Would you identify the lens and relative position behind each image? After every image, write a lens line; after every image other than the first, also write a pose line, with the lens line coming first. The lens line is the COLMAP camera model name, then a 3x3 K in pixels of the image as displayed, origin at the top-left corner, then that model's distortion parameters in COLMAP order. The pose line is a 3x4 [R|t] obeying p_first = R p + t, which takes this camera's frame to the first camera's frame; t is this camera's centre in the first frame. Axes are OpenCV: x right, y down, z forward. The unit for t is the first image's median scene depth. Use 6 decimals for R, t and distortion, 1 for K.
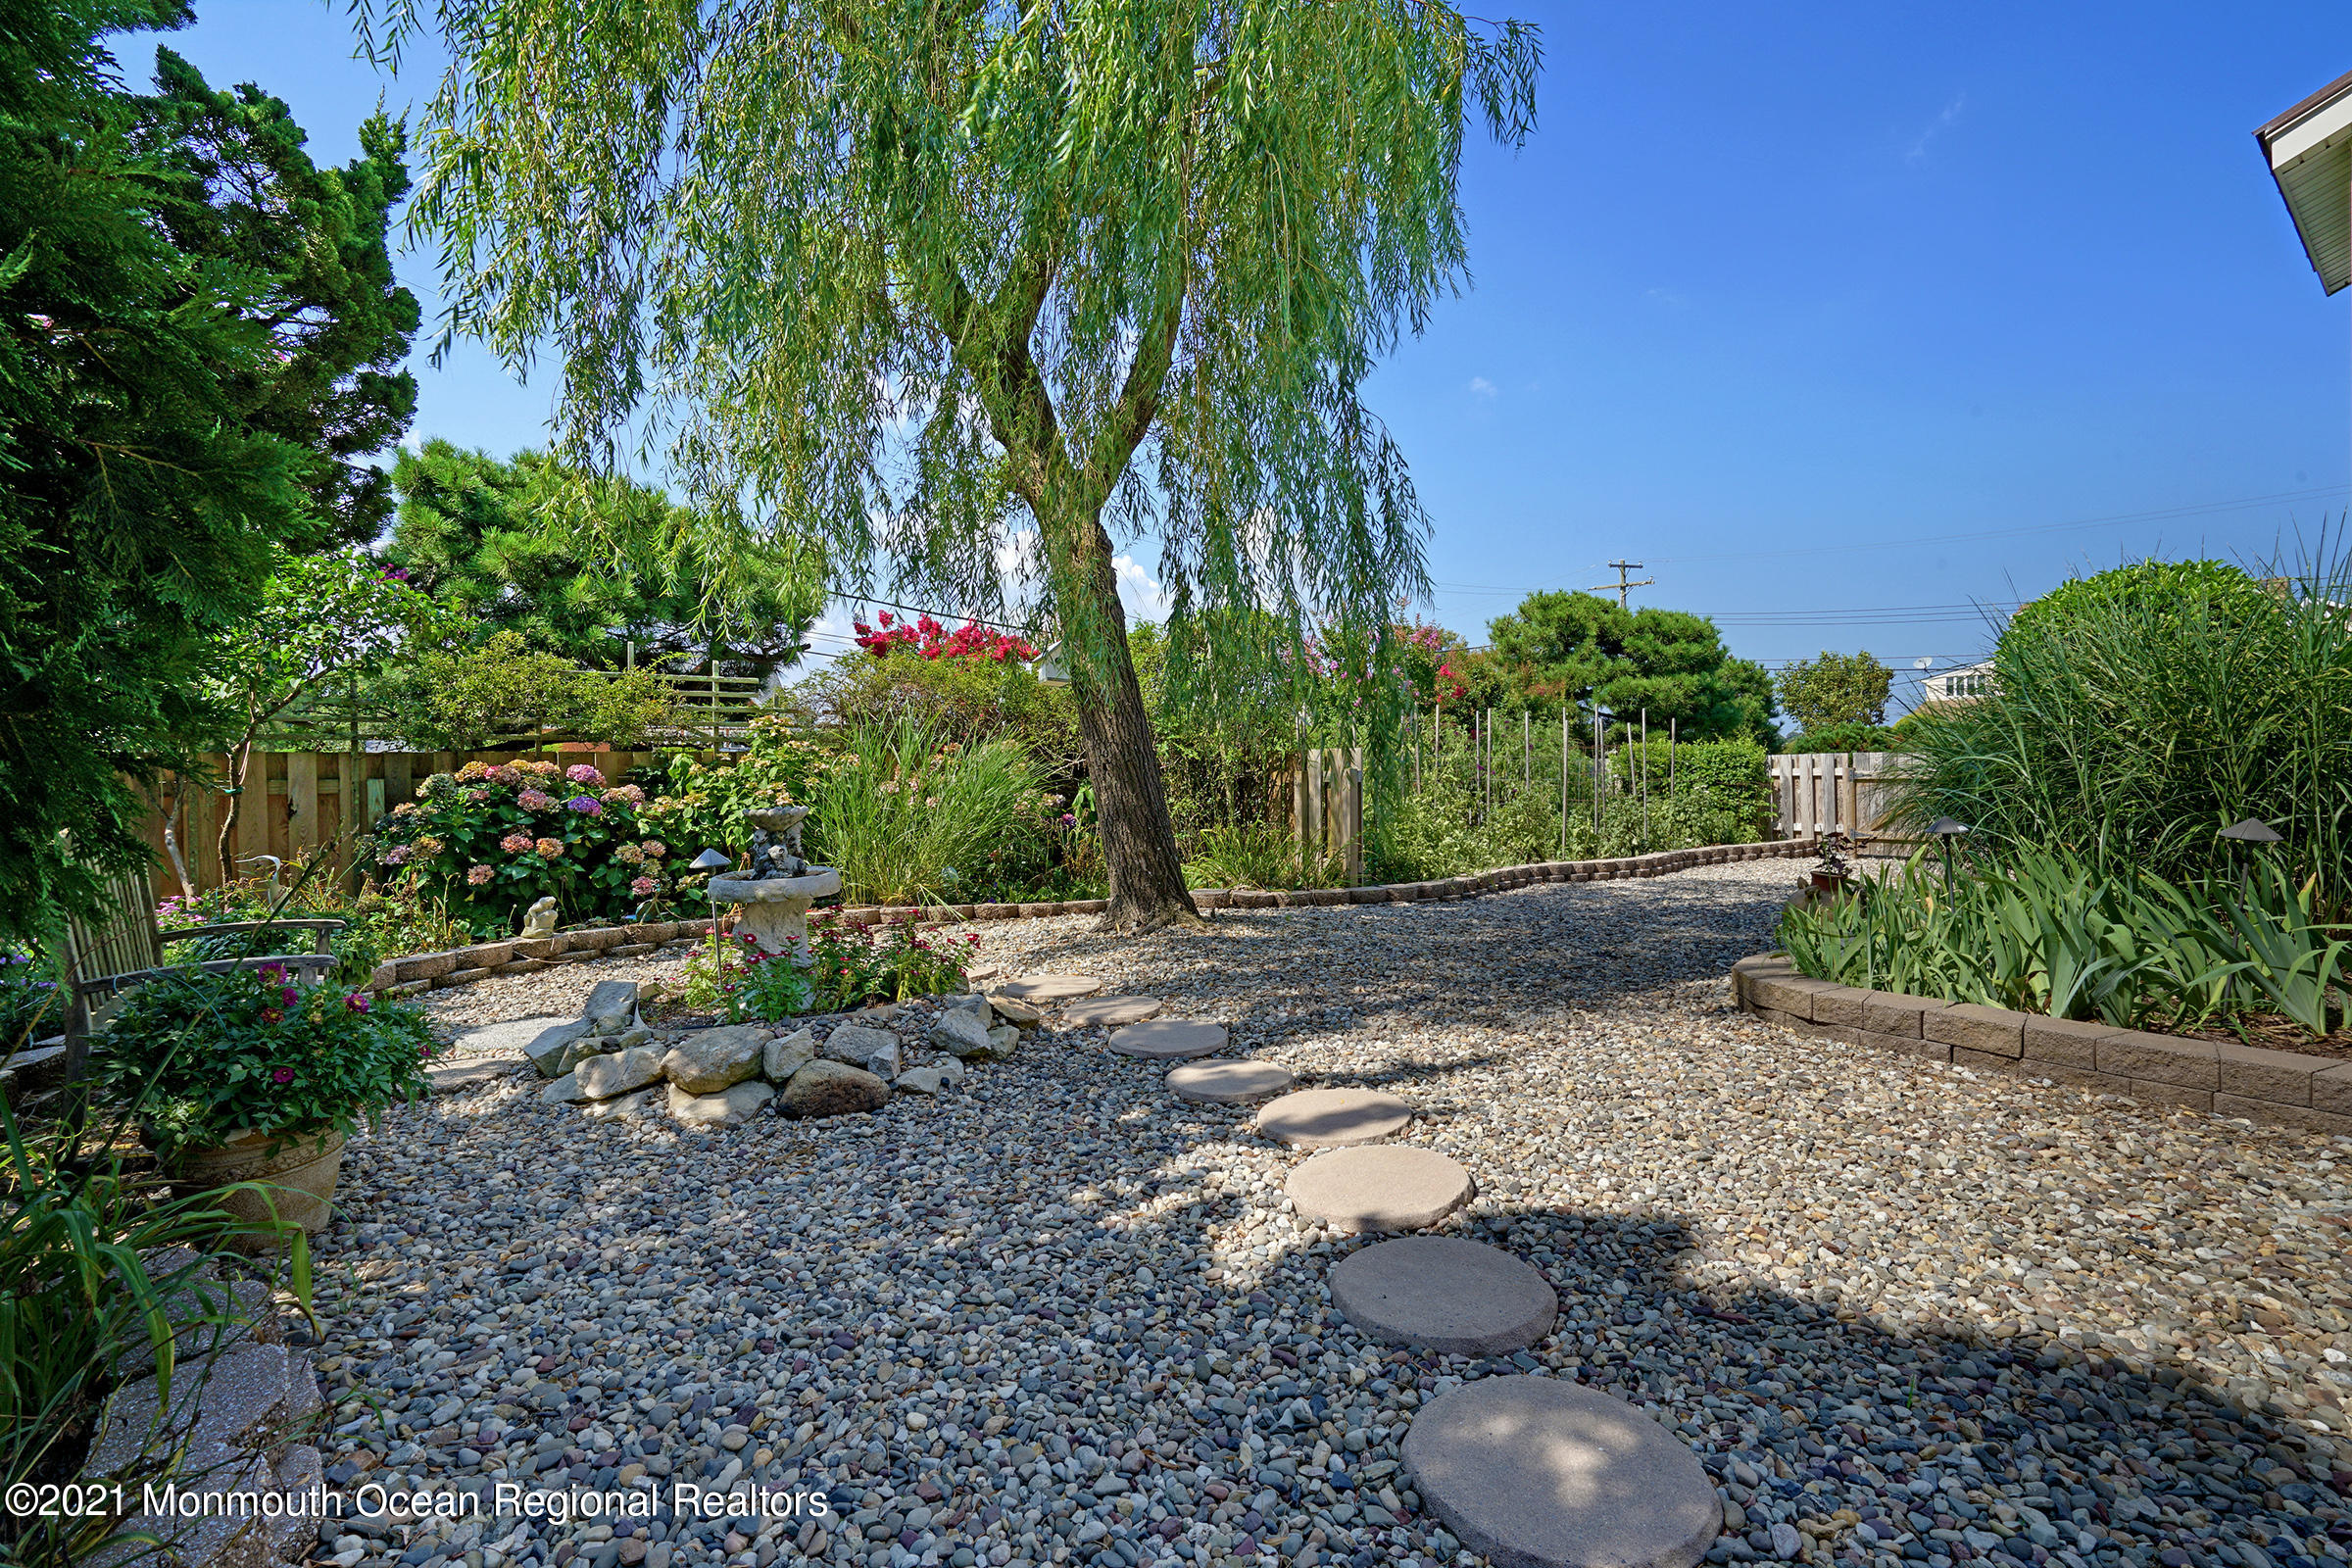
lens RADIAL K [[1052.9, 0, 1181.4], [0, 1052.9, 776.1], [0, 0, 1]] dist [-0.004022, 0.000913]
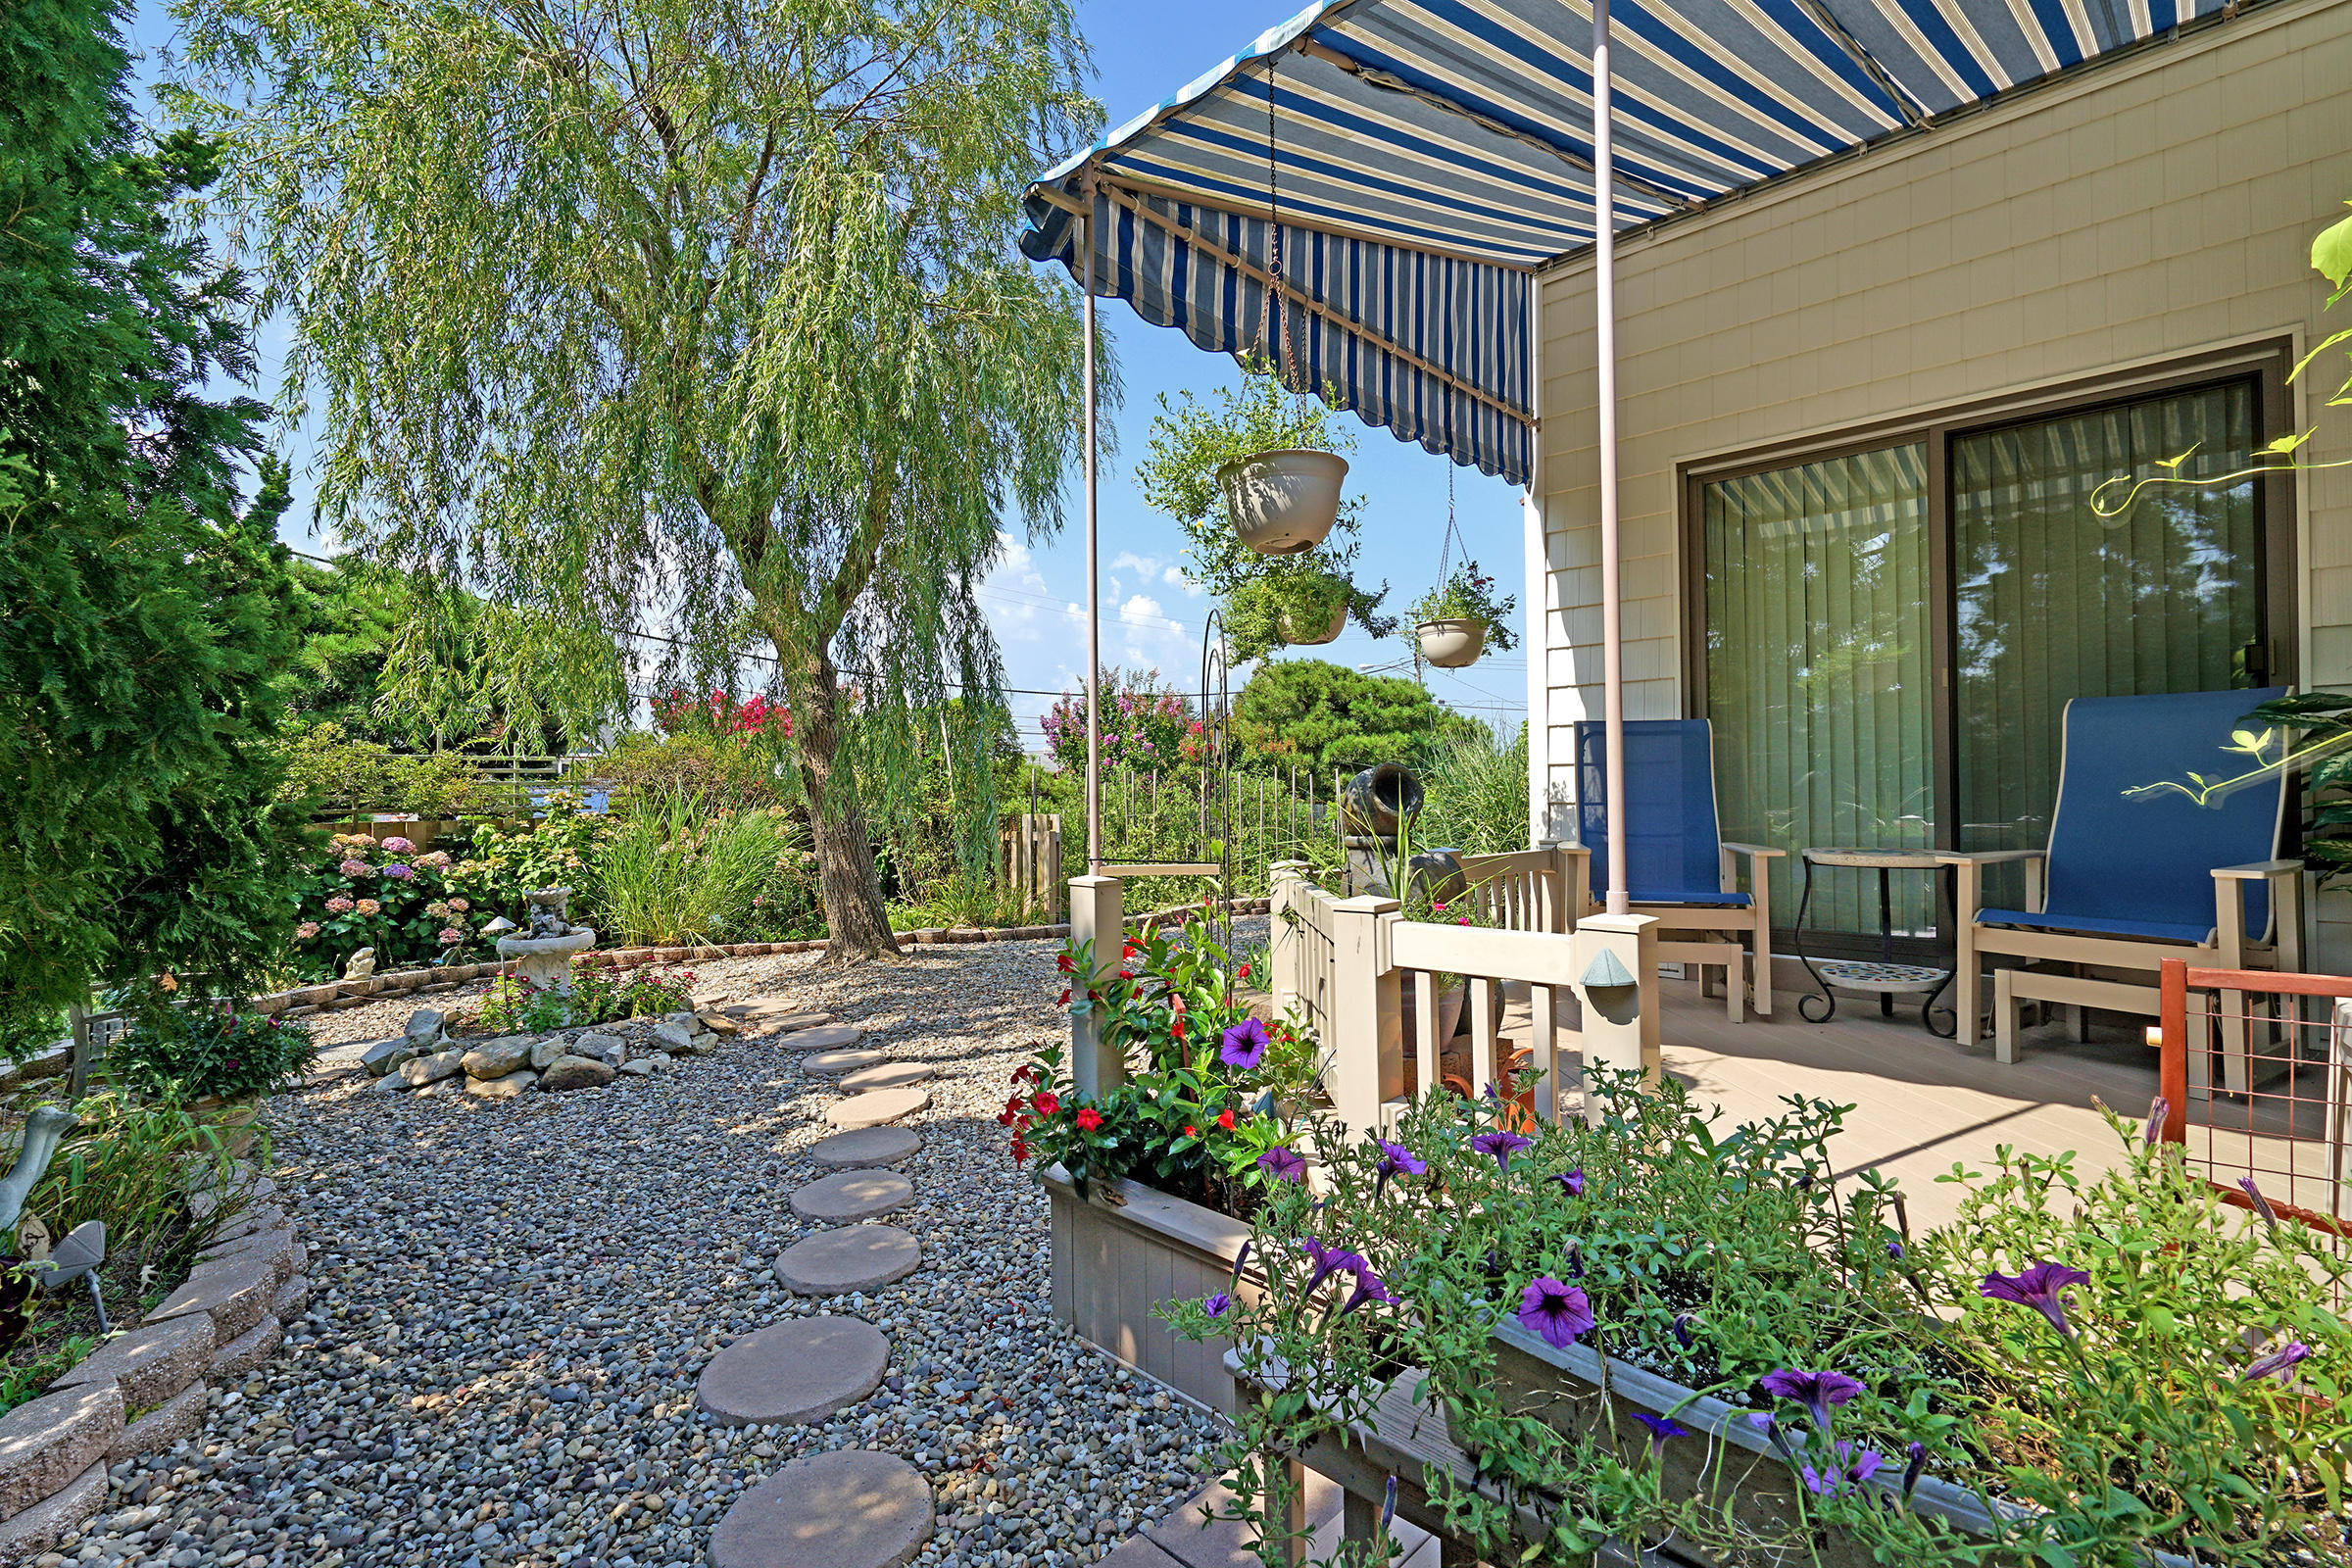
lens RADIAL K [[1052.9, 0, 1181.4], [0, 1052.9, 776.1], [0, 0, 1]] dist [-0.004022, 0.000913]
pose [[0.990827, 0.002466, 0.135116, 0.179051], [0.000078, 0.999823, -0.018825, -0.061078], [-0.135138, 0.018663, 0.990651, -0.353191]]
